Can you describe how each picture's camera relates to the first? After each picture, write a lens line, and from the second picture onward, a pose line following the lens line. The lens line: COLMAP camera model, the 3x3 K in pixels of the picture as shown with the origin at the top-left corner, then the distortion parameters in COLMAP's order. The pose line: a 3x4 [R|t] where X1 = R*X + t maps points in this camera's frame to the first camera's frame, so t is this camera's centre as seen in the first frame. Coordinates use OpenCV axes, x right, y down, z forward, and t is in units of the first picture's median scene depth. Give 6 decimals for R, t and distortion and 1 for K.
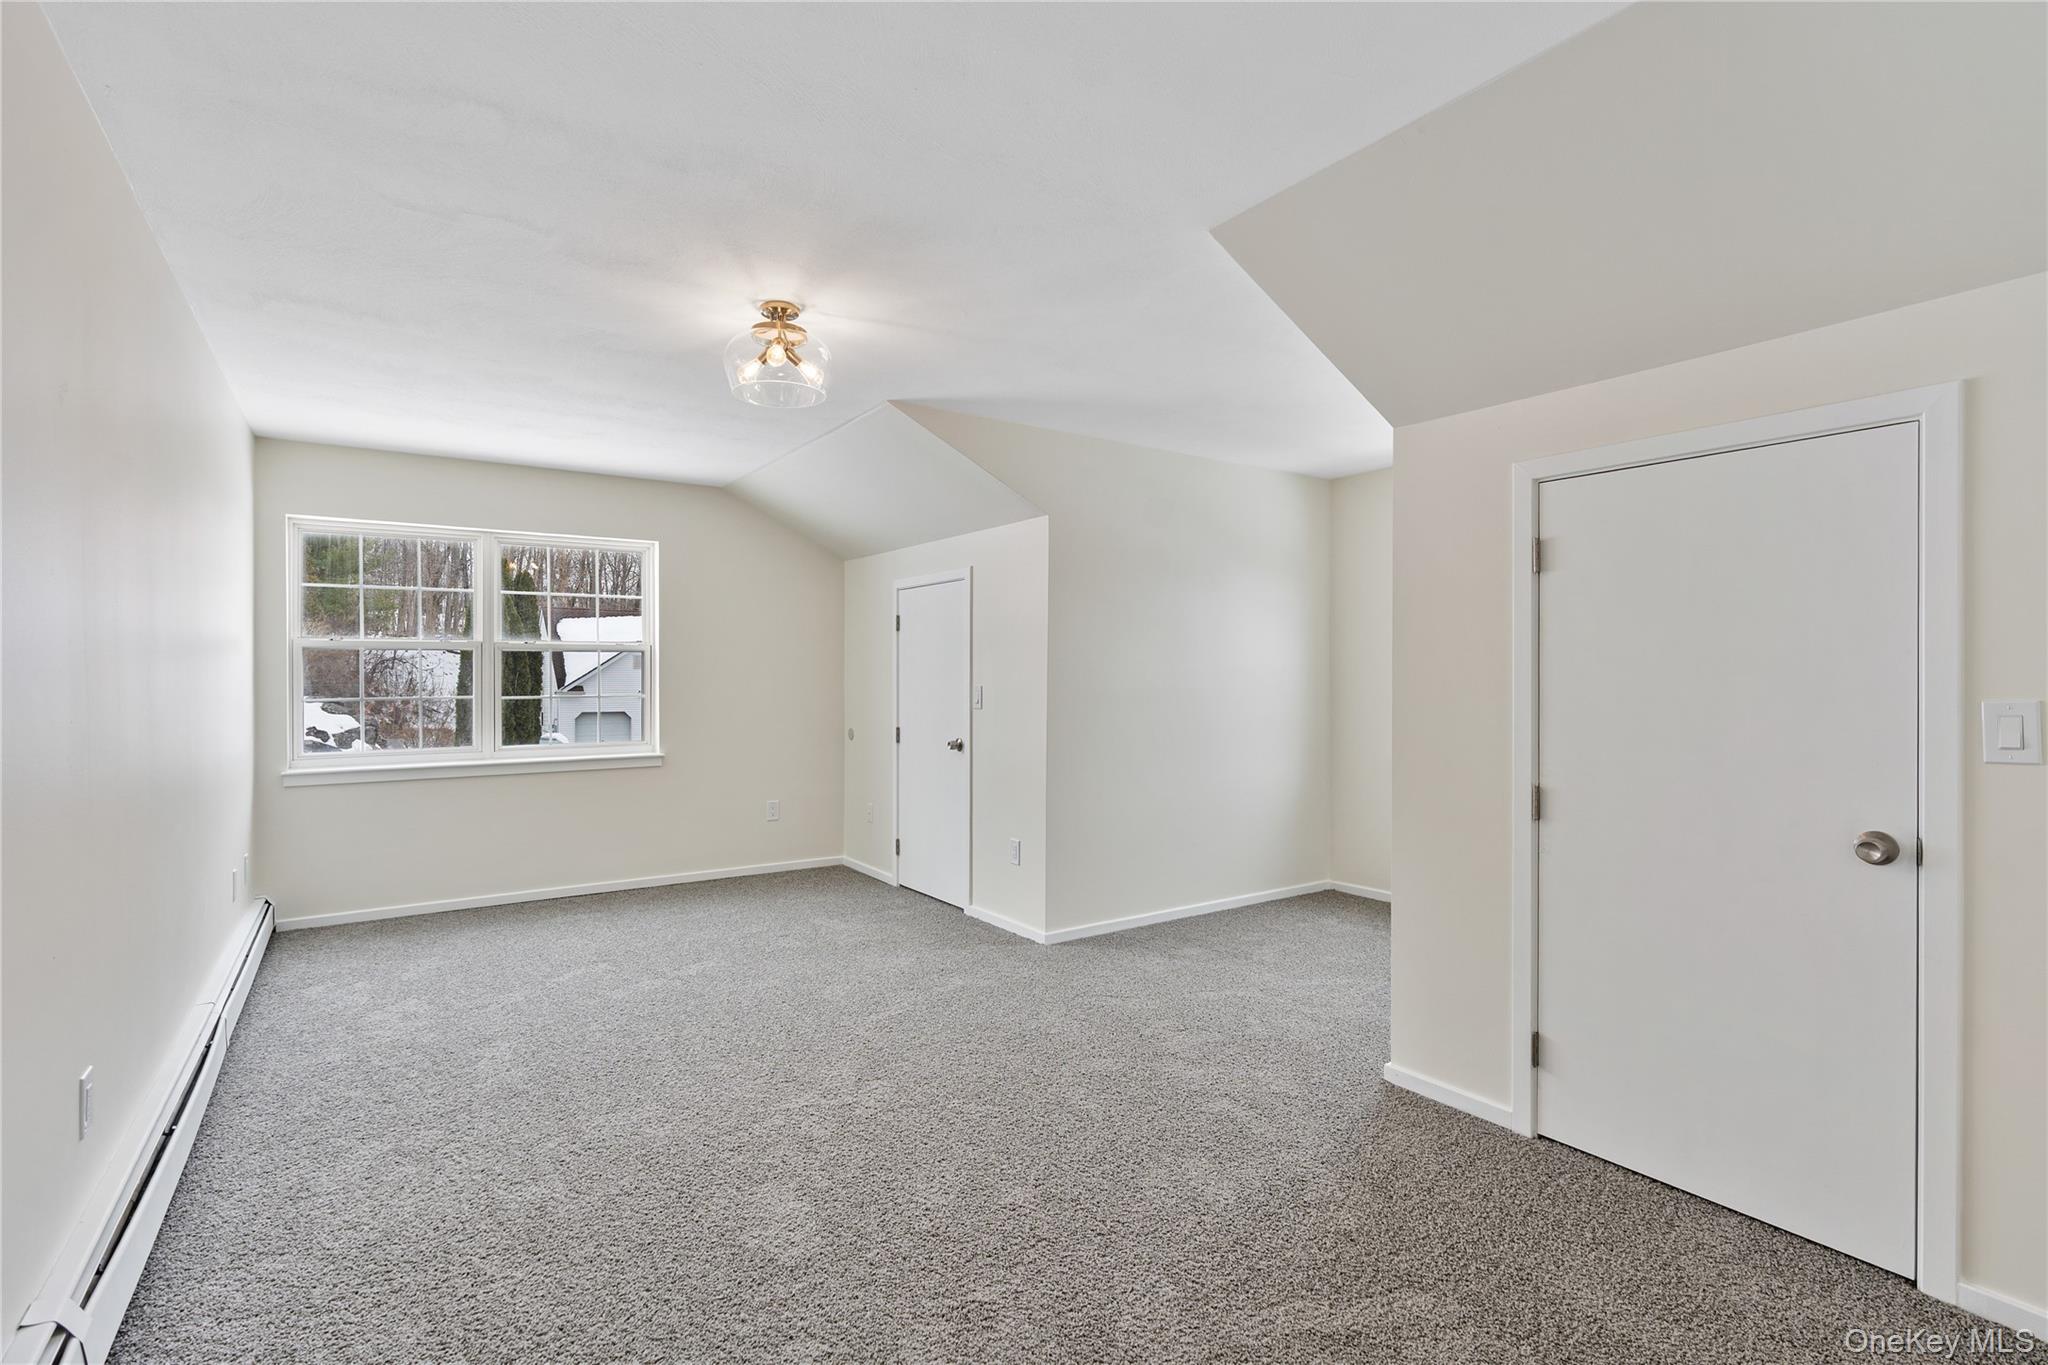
lens RADIAL K [[937.4, 0, 1011.4], [0, 937.4, 687.9], [0, 0, 1]] dist [-0.000308, -0.000296]
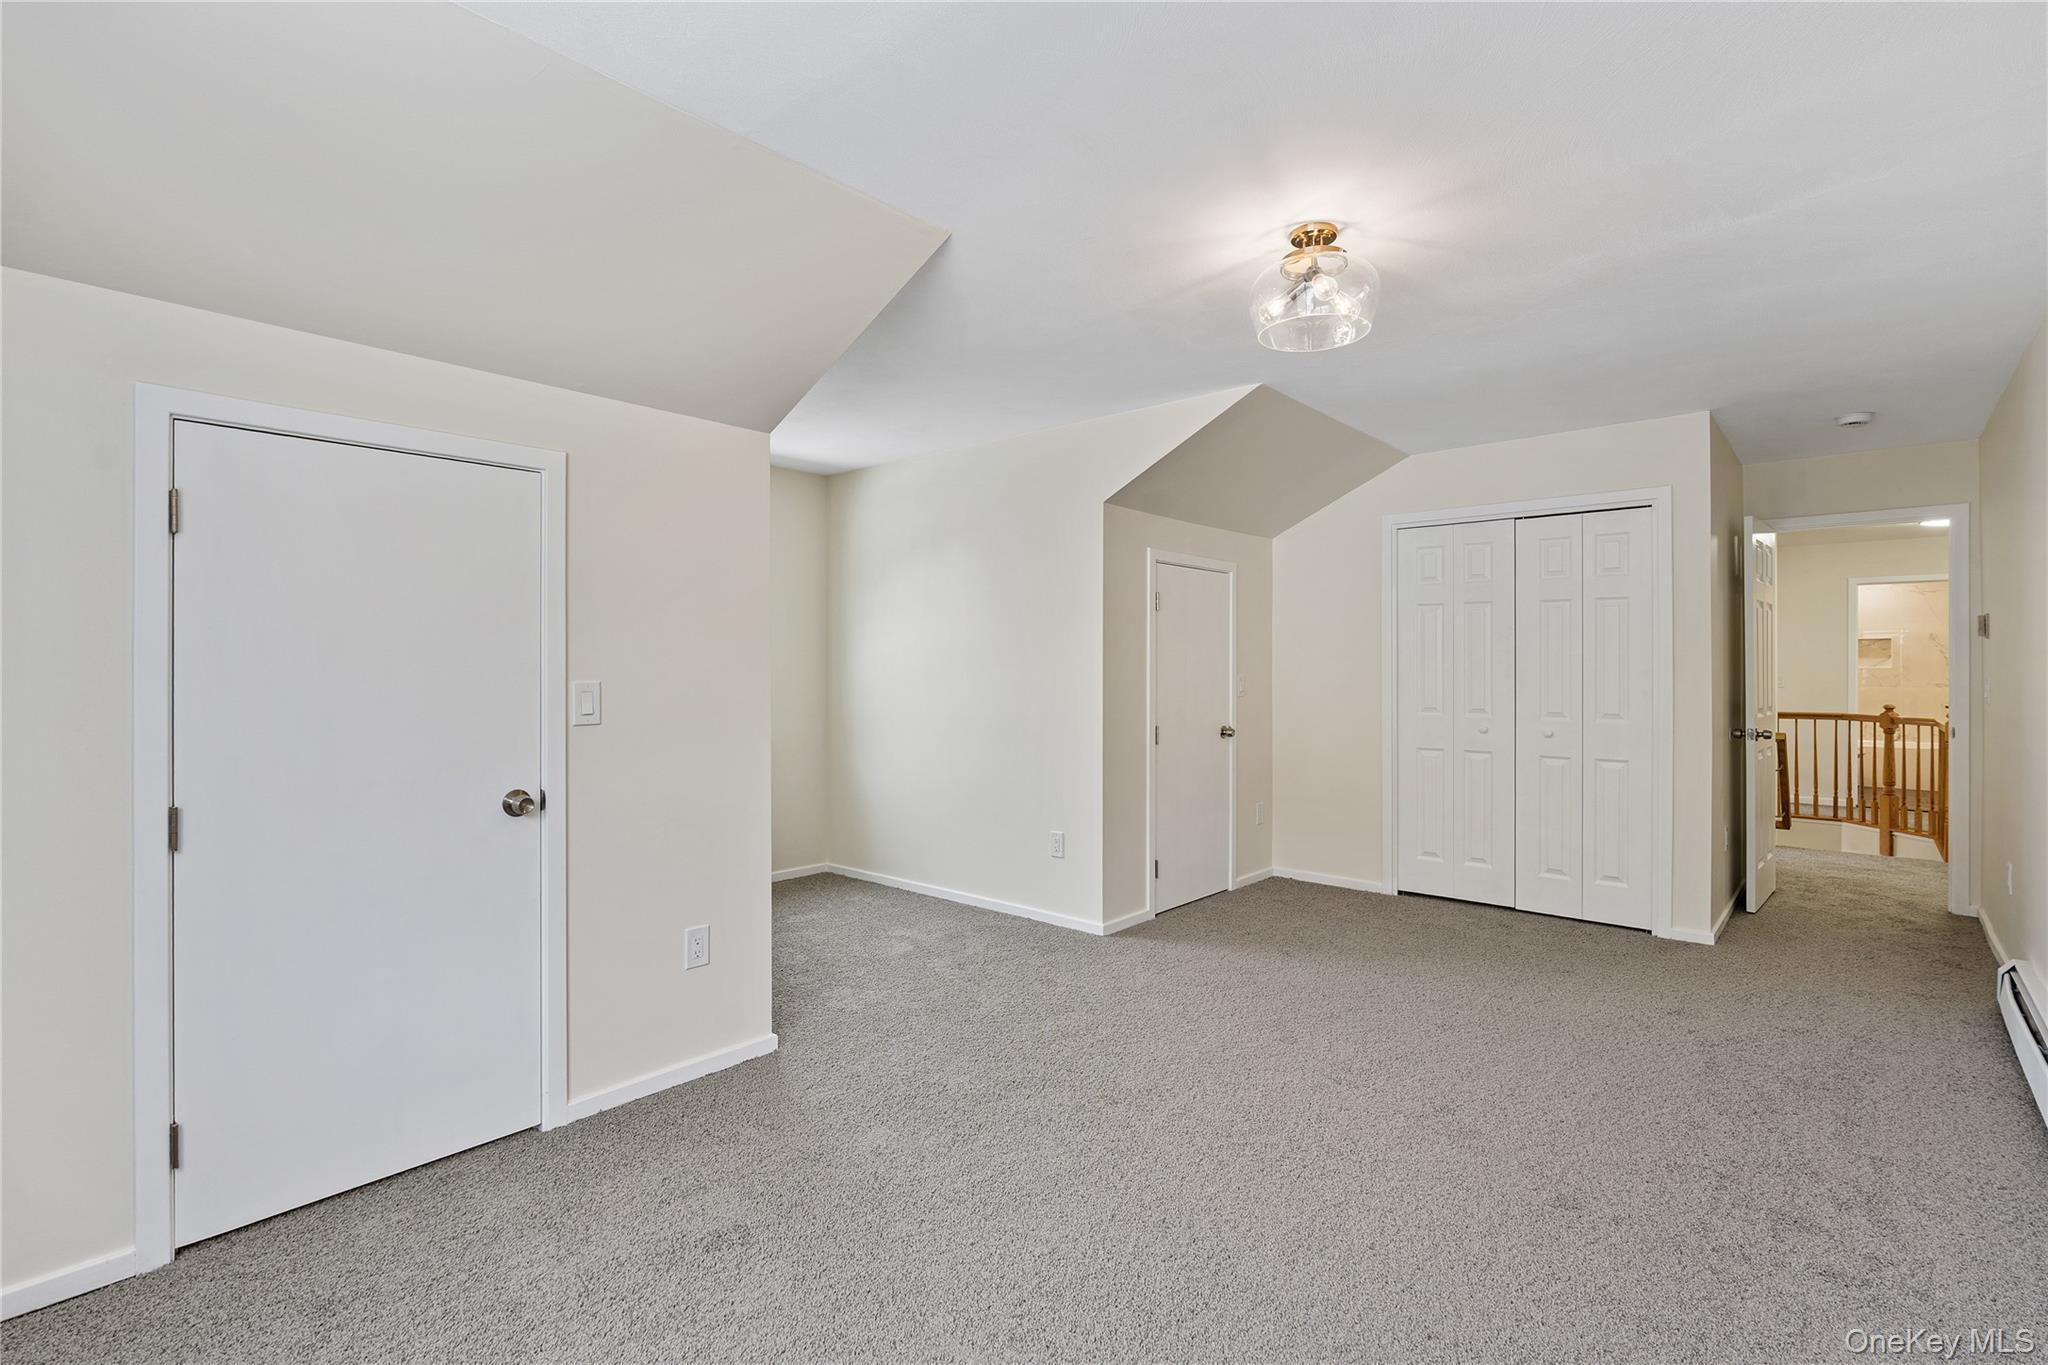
lens RADIAL K [[912.3, 0, 1018.7], [0, 912.3, 671.3], [0, 0, 1]] dist [-0.013332, -0.000163]
pose [[-0.227664, -0.002806, 0.973736, -0.579713], [0.011542, 0.999918, 0.005580, -0.008004], [-0.973671, 0.012509, -0.227613, 0.855477]]
